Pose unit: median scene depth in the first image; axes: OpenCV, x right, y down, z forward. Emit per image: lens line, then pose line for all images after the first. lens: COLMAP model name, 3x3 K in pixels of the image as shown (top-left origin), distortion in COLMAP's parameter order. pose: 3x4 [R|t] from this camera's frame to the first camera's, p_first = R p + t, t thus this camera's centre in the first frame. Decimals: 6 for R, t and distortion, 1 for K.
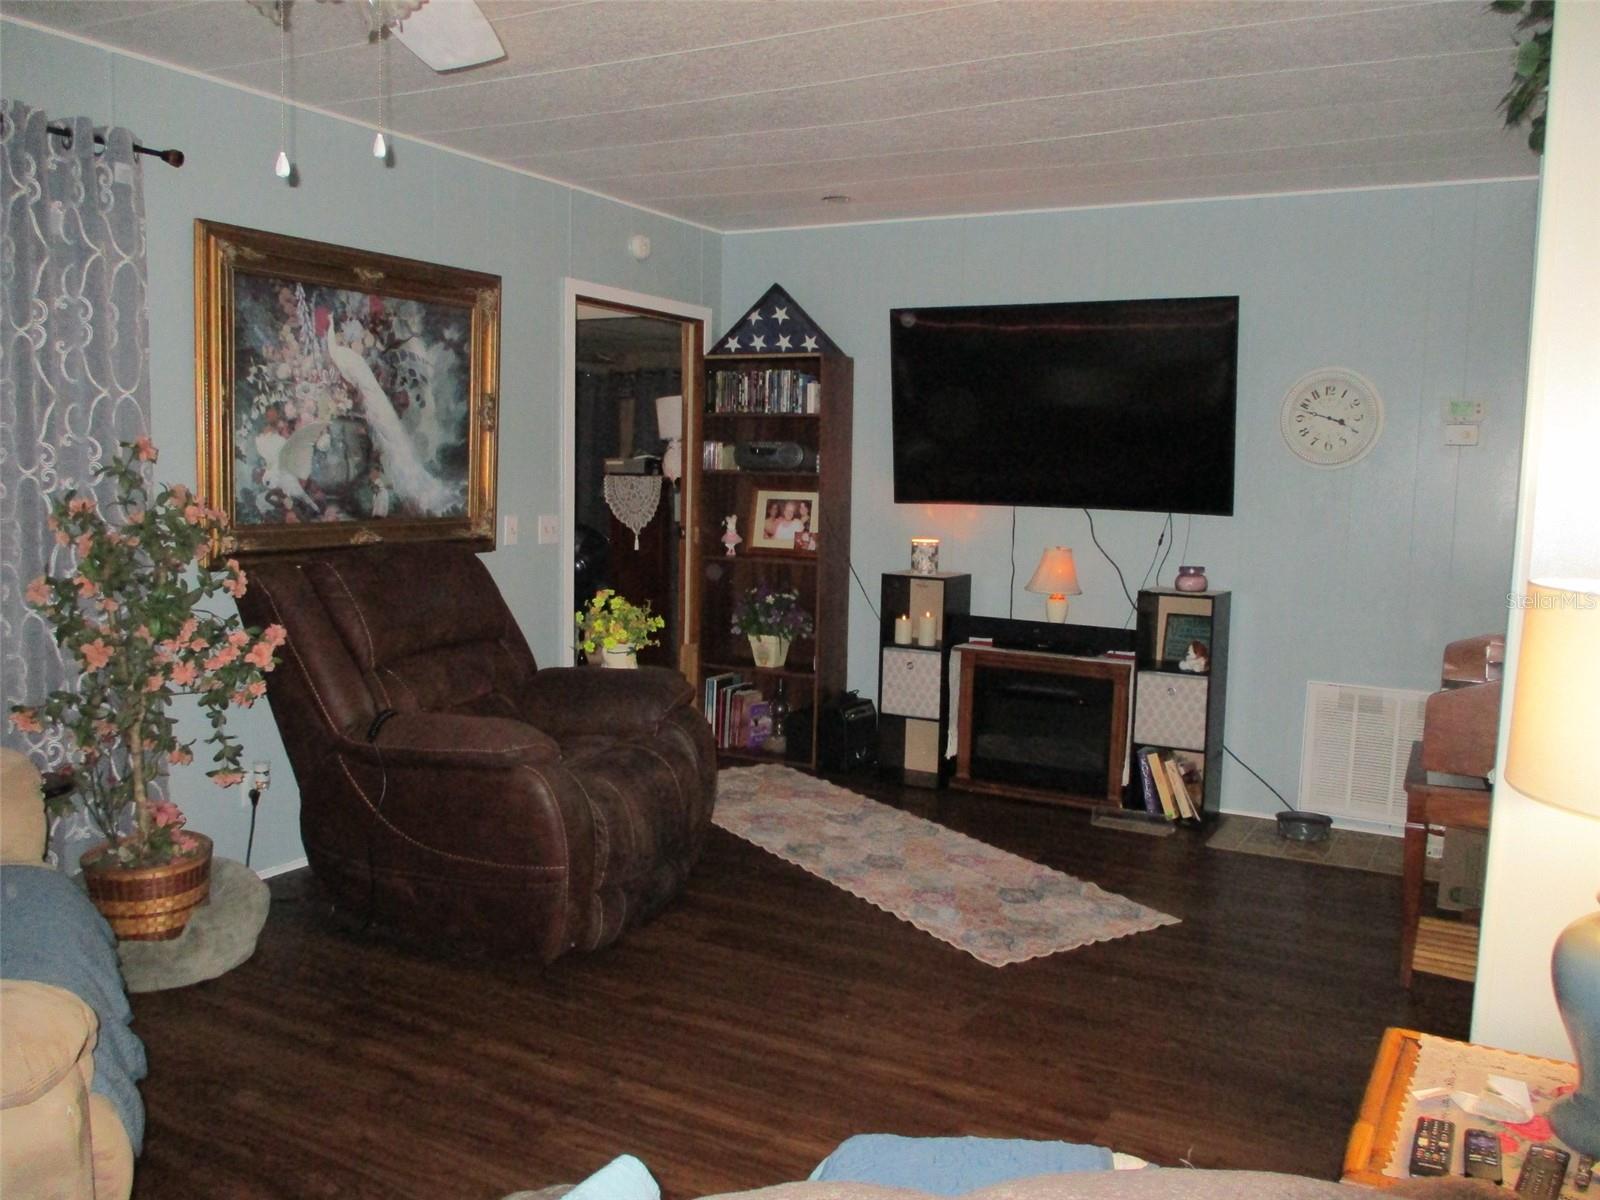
lens RADIAL K [[1333.5, 0, 797.6], [0, 1333.5, 602.3], [0, 0, 1]] dist [-0.029554, 0.024328]
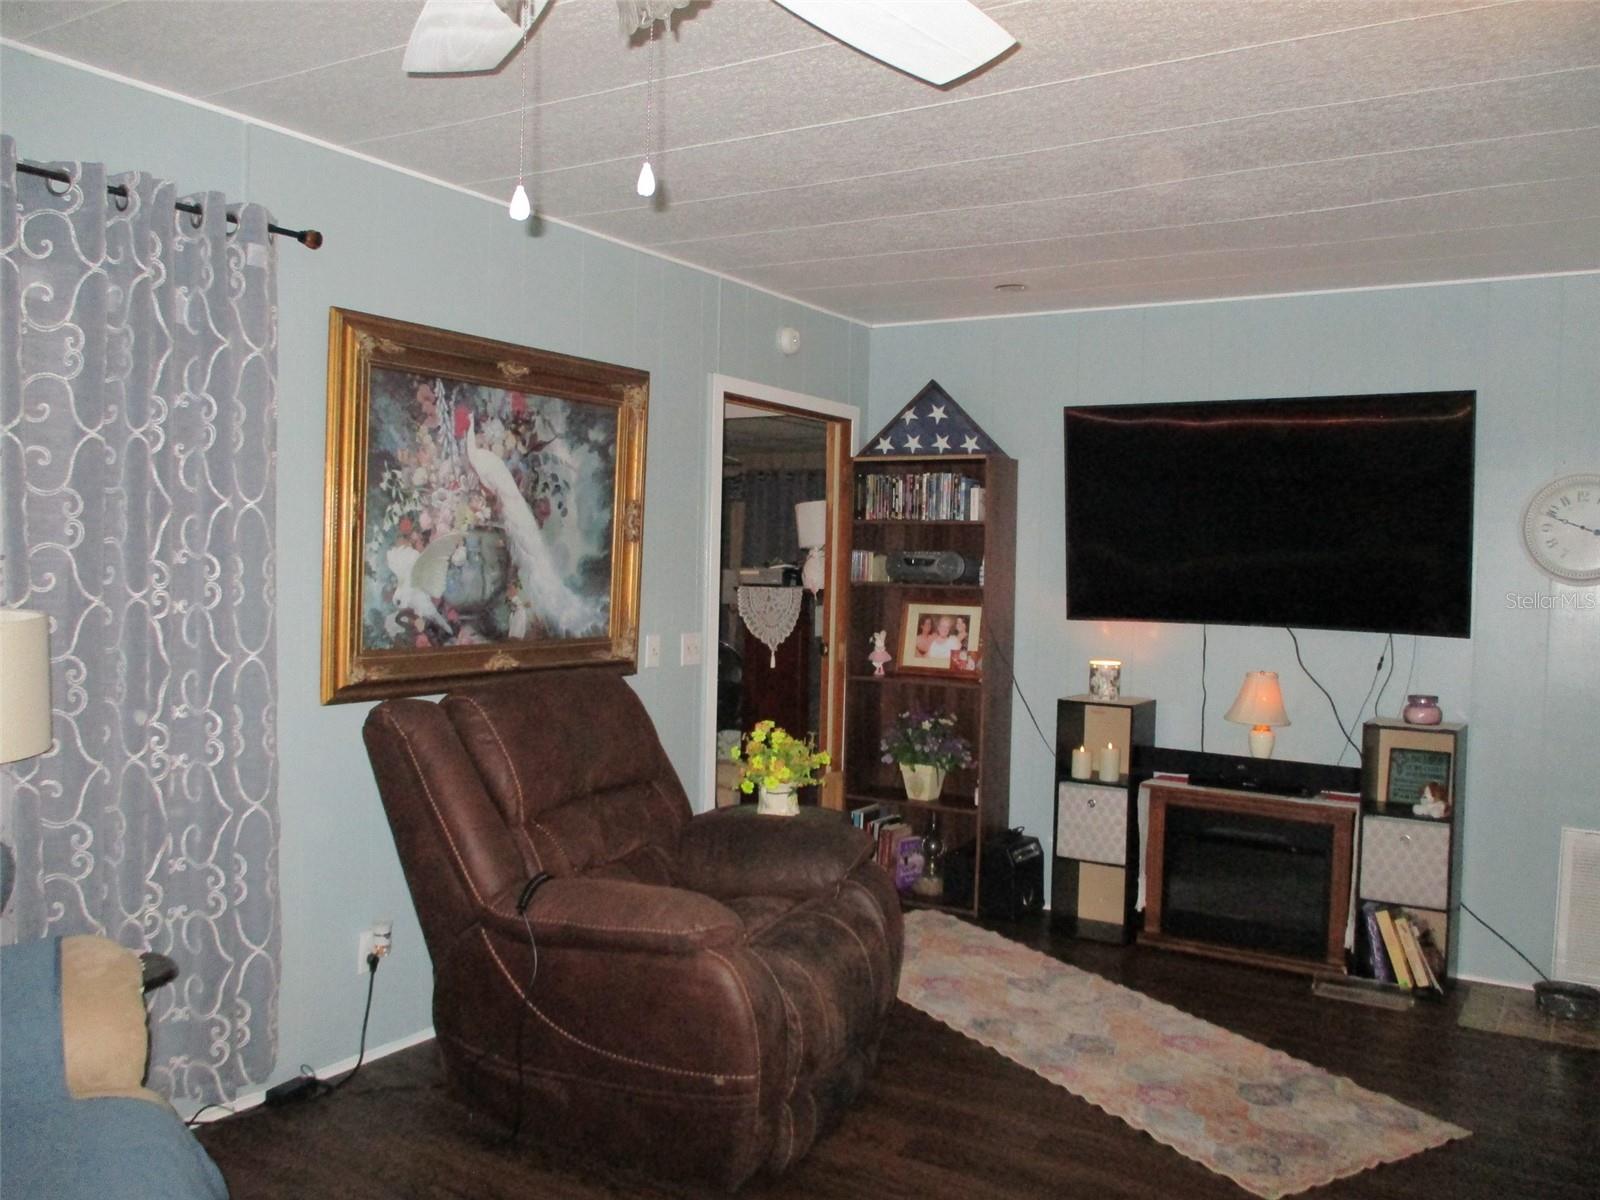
lens RADIAL K [[1333.5, 0, 804.1], [0, 1333.5, 601.2], [0, 0, 1]] dist [-0.029554, 0.024328]
pose [[0.998874, 0.003346, -0.047314, -0.078106], [-0.006819, 0.997277, -0.073435, -0.024491], [0.046940, 0.073675, 0.996177, 0.117688]]
